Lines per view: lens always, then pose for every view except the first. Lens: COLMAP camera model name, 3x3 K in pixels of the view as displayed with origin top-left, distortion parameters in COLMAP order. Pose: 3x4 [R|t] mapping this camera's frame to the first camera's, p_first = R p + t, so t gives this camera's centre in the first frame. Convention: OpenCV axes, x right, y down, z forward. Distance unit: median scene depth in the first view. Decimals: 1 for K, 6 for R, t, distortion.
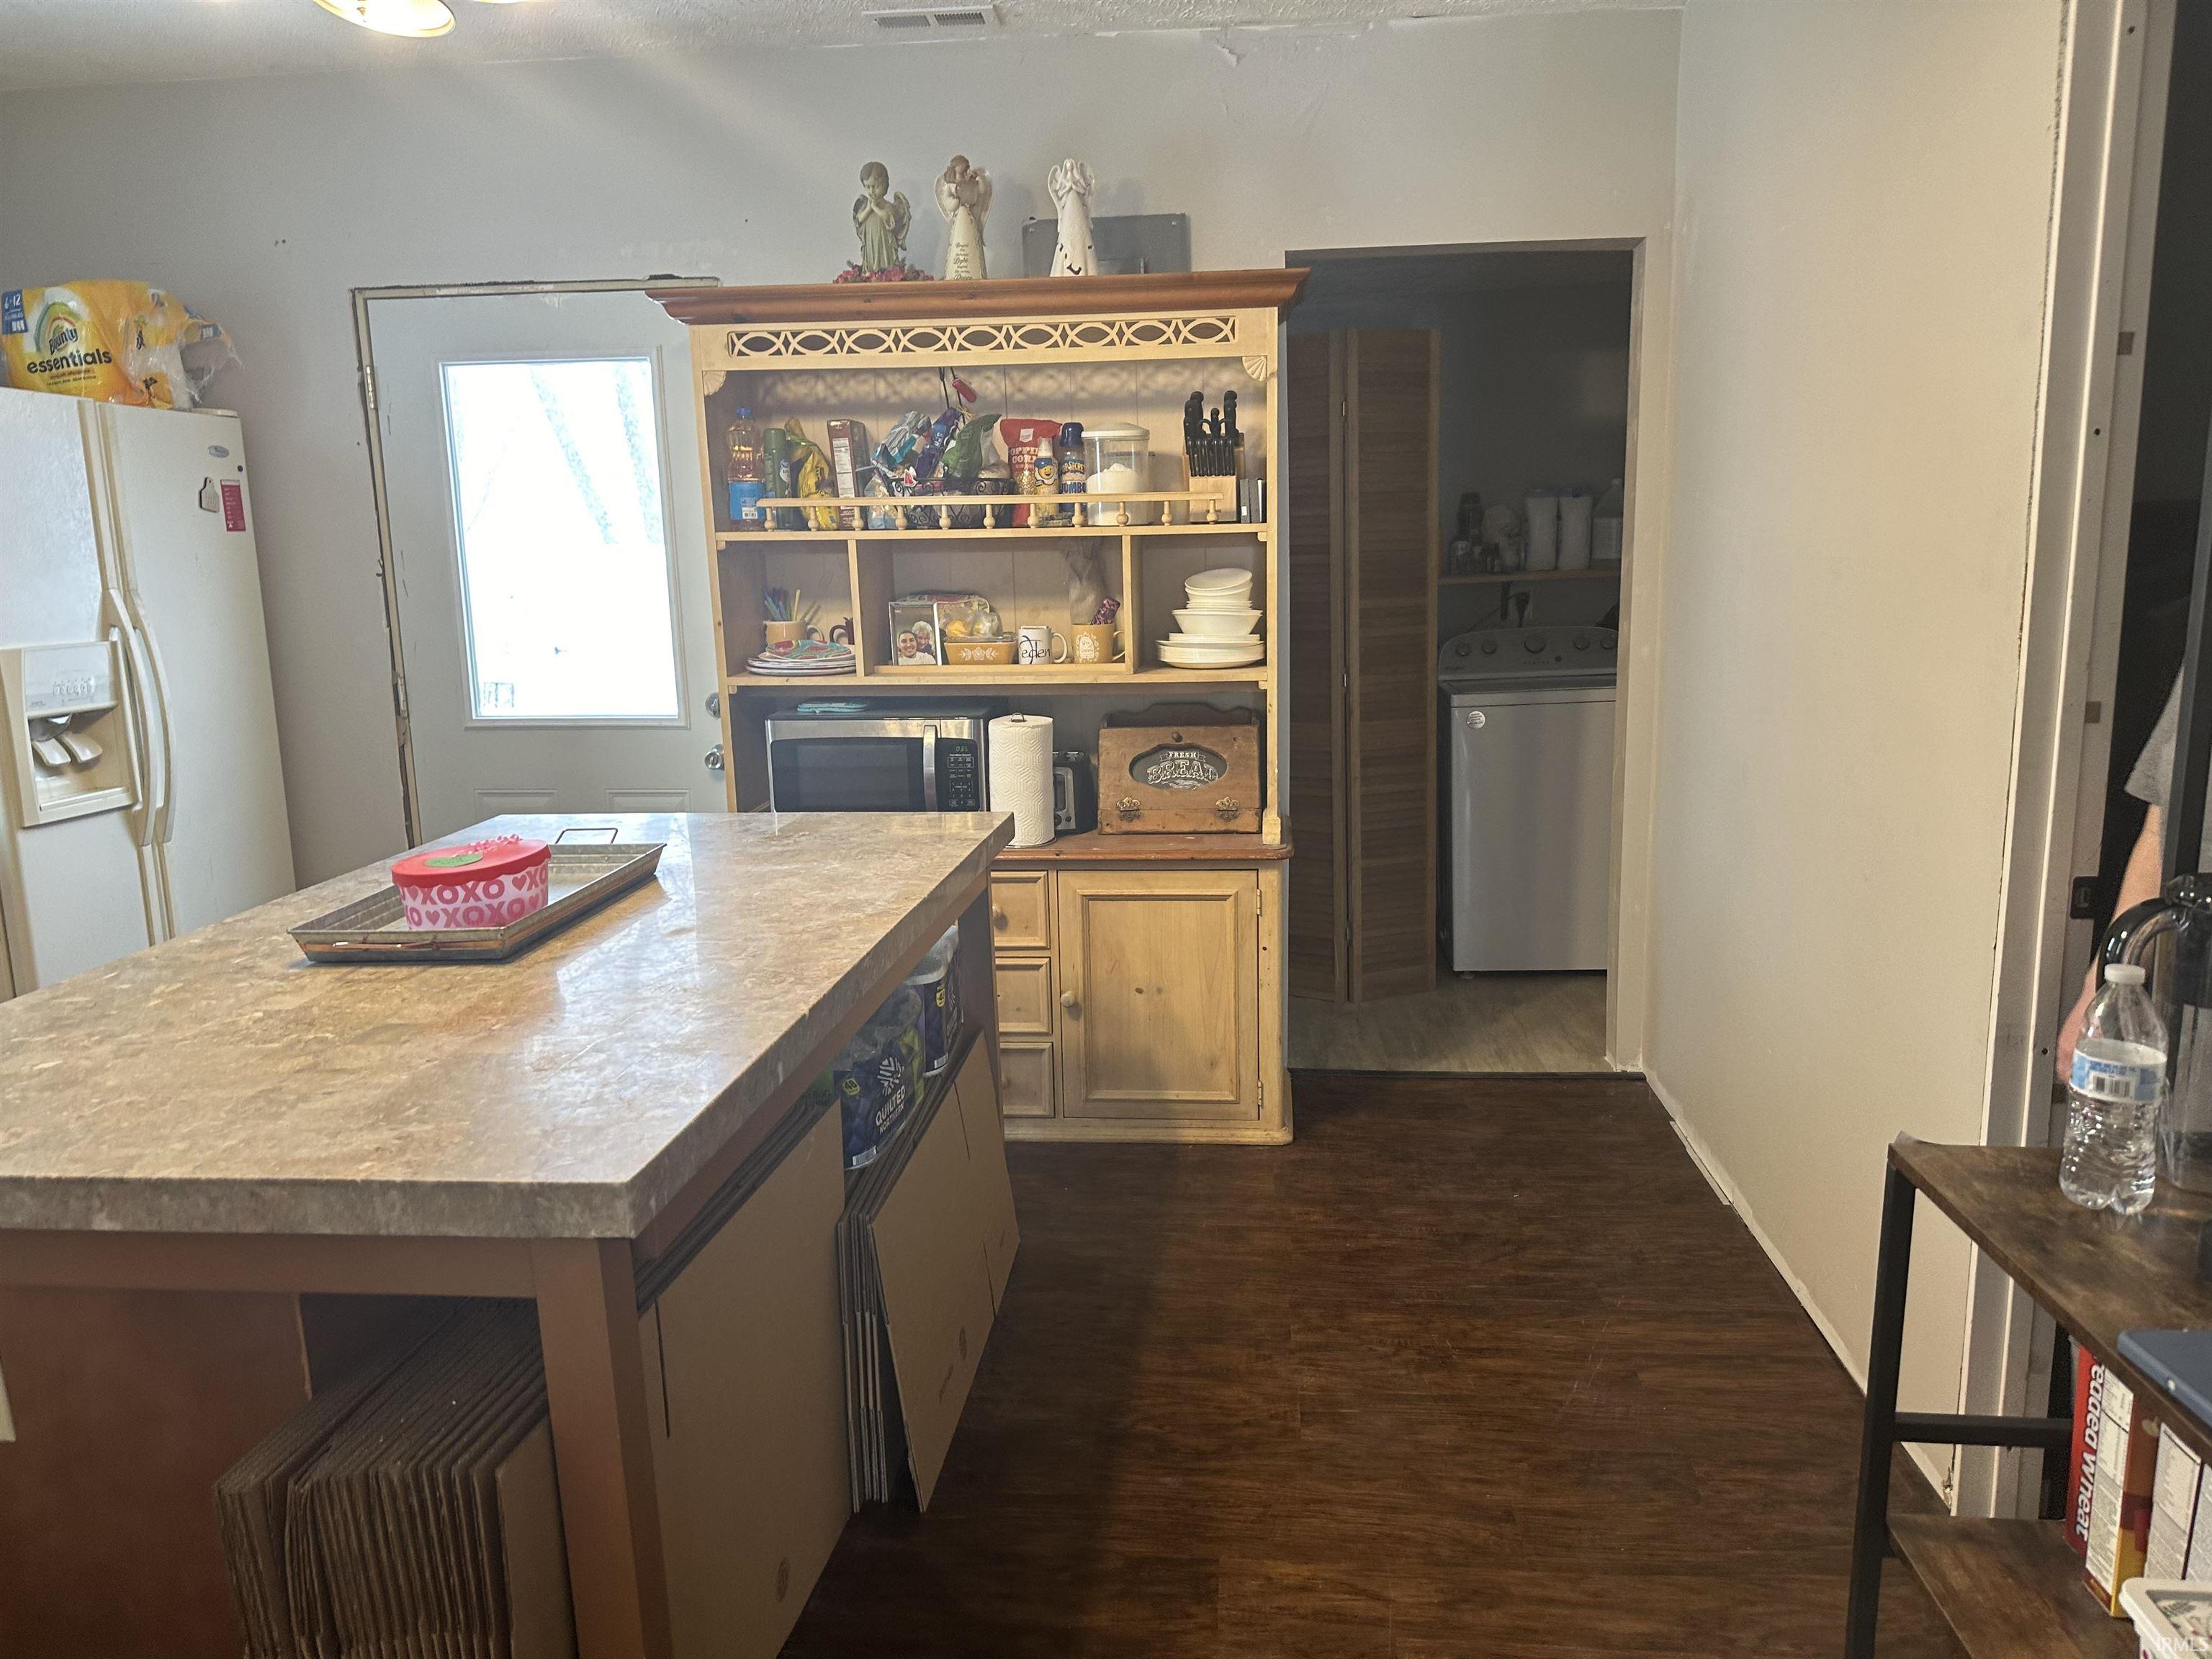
lens RADIAL K [[1601.3, 0, 1092.8], [0, 1601.3, 825.7], [0, 0, 1]] dist [0.161545, -0.211239]
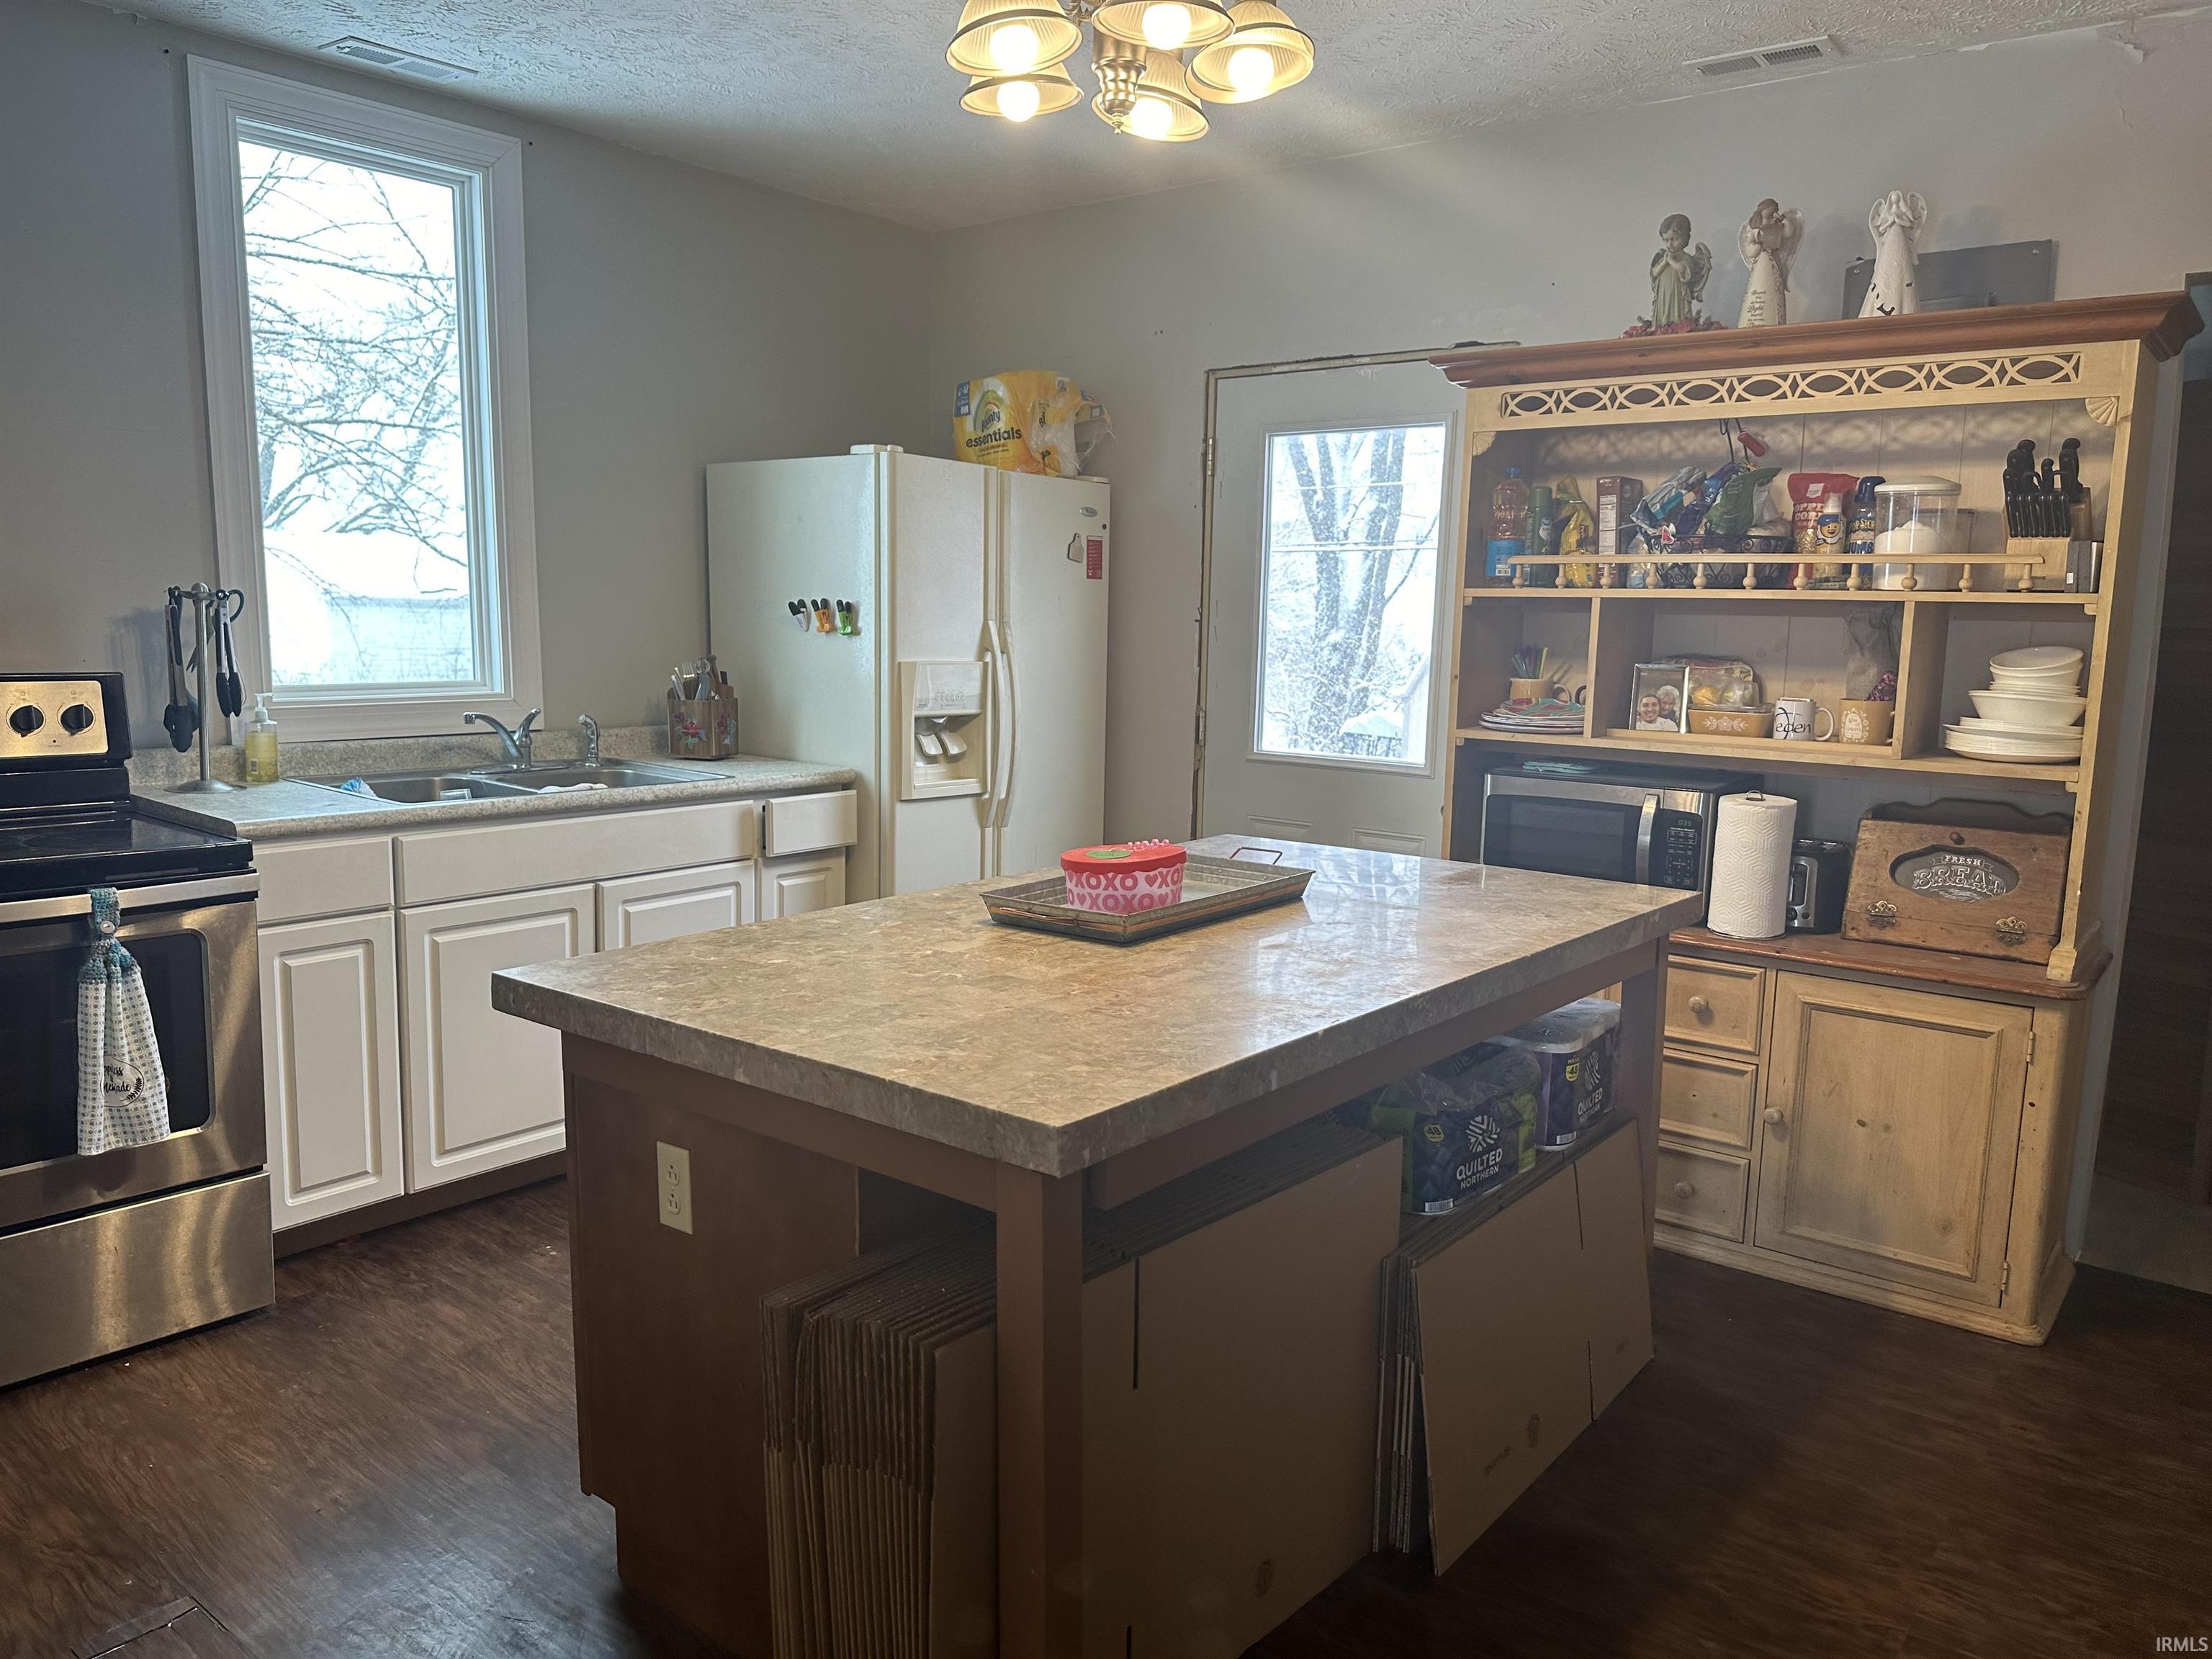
lens RADIAL K [[1601.3, 0, 1092.8], [0, 1601.3, 825.7], [0, 0, 1]] dist [0.161545, -0.211239]
pose [[0.845533, 0.115526, -0.521275, 0.122370], [-0.138144, 0.990402, -0.004581, 0.005405], [0.515742, 0.075884, 0.853377, 0.017369]]
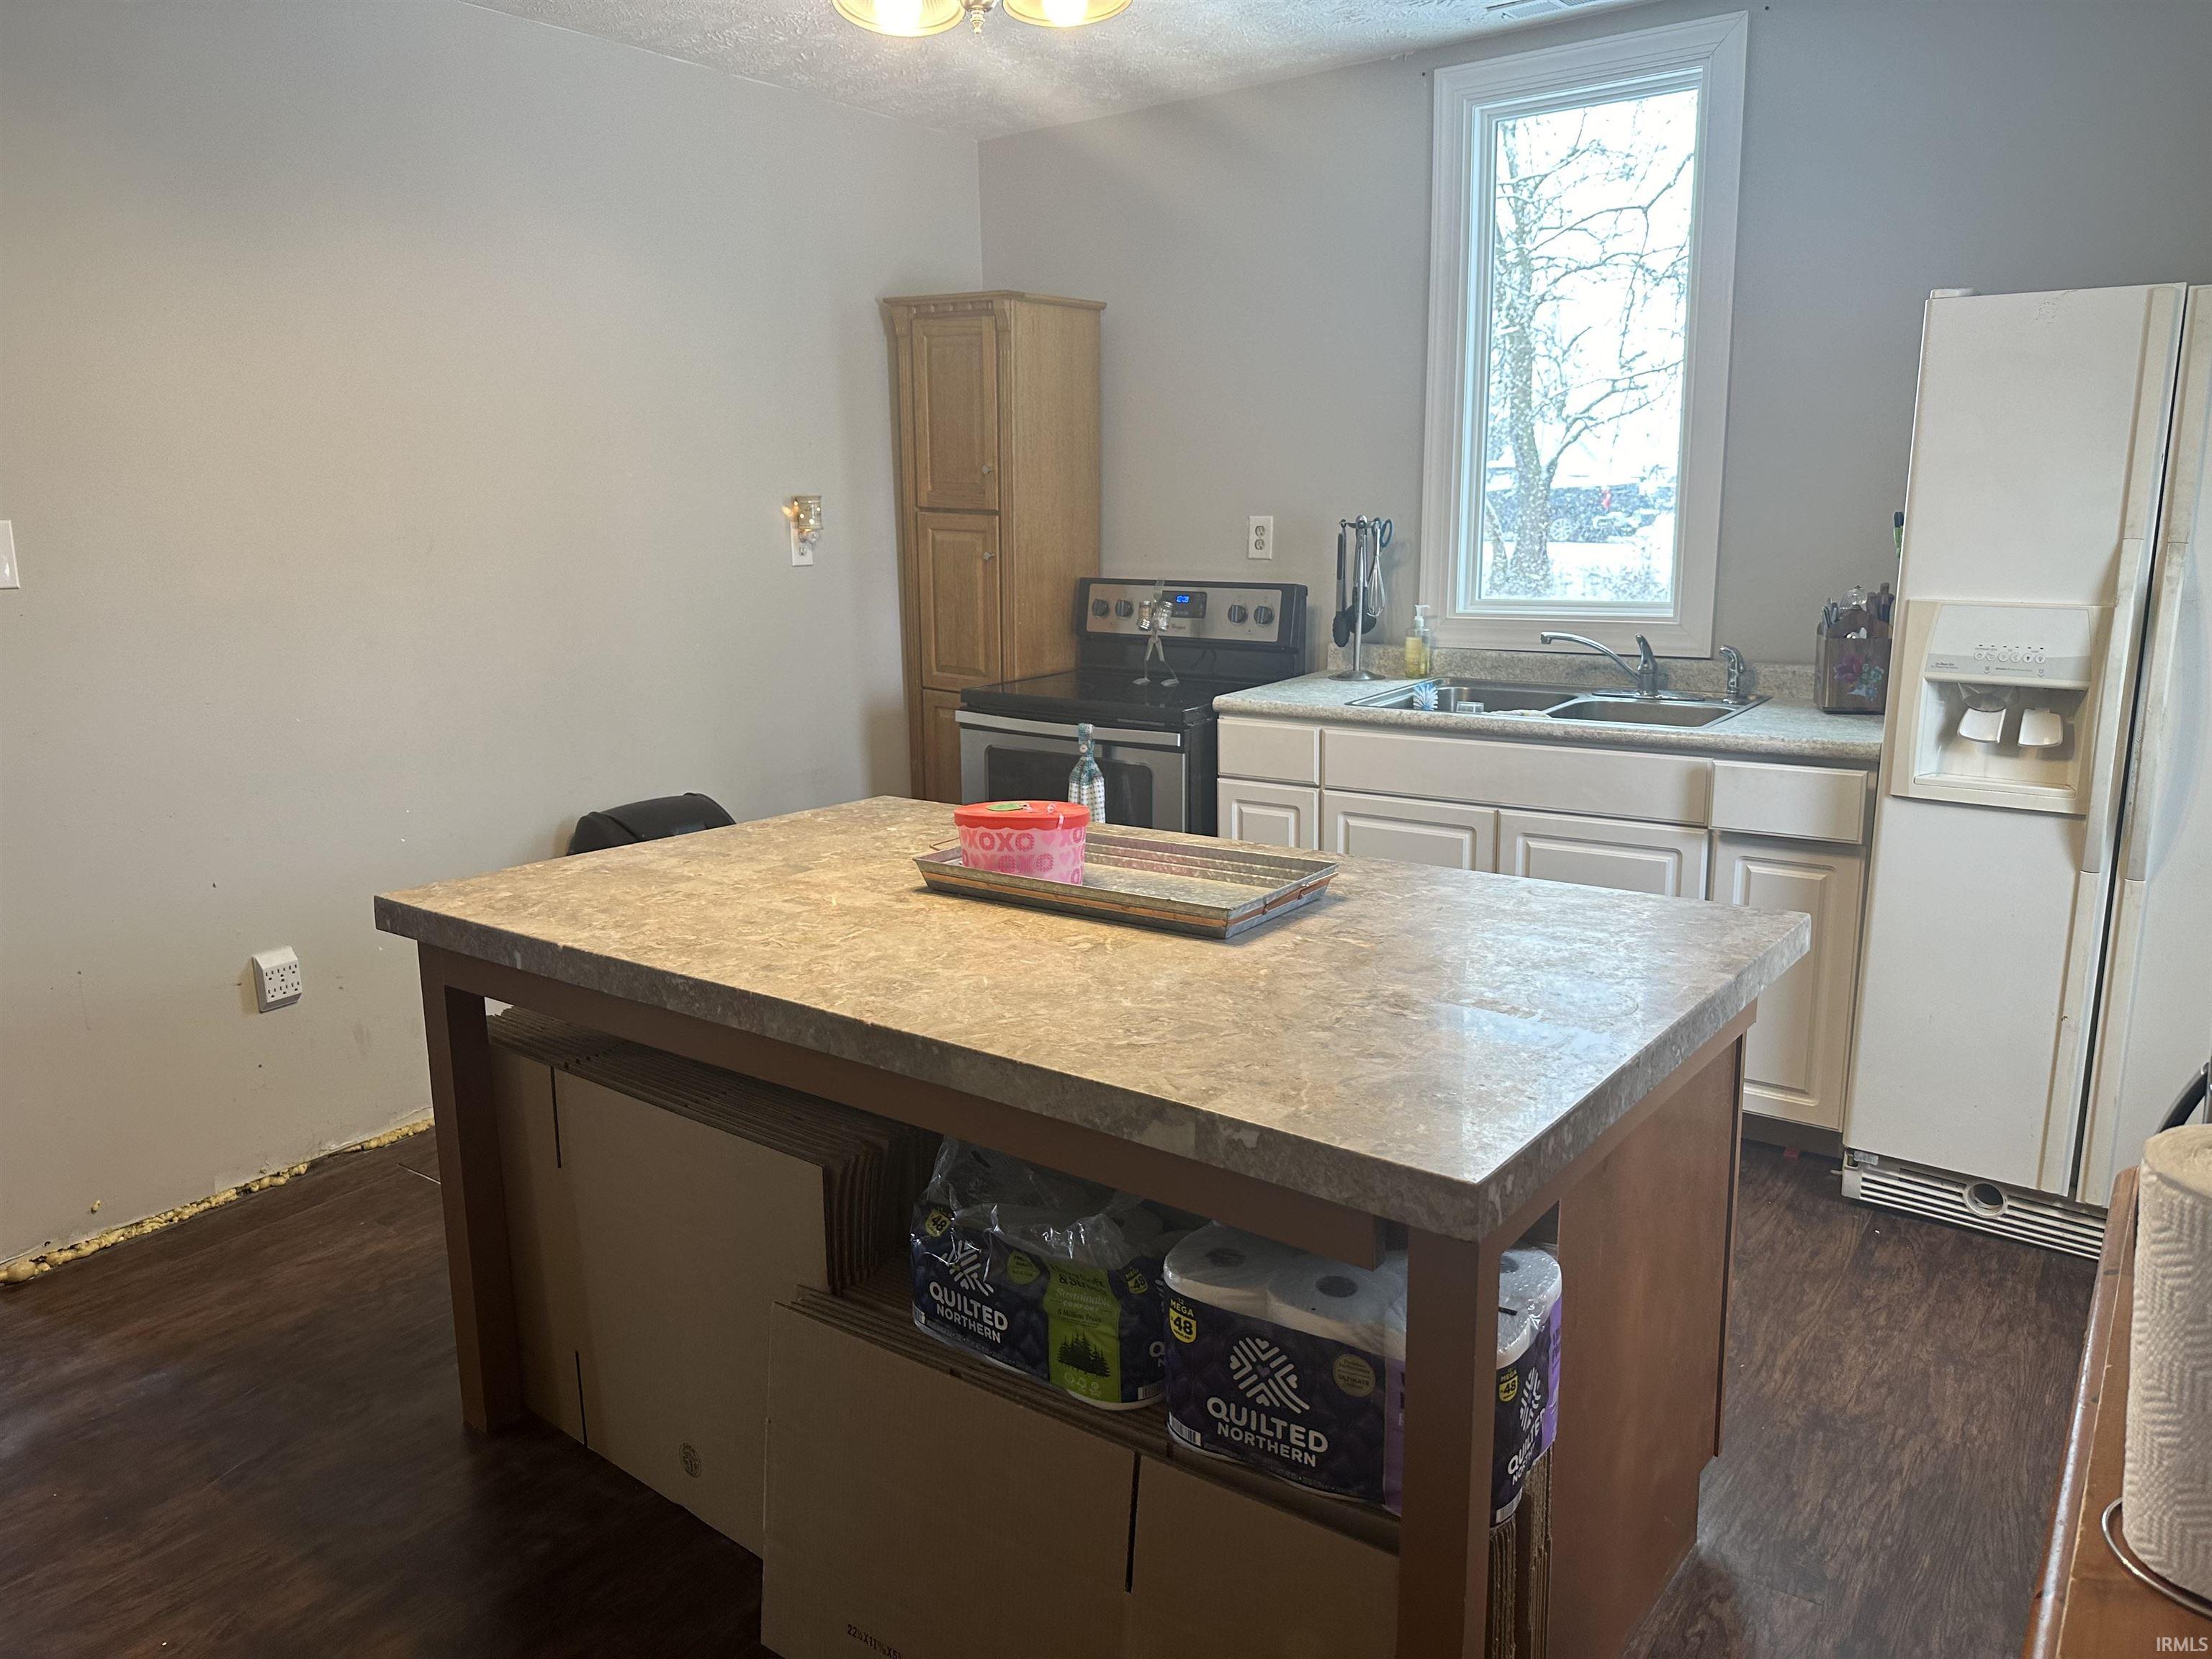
lens RADIAL K [[1565.1, 0, 1106.0], [0, 1565.1, 829.5], [0, 0, 1]] dist [0.033779, -0.001803]
pose [[-0.509800, 0.213545, -0.833368, 0.285415], [-0.124324, 0.940247, 0.316986, -0.192909], [0.851262, 0.265207, -0.452789, 0.980689]]
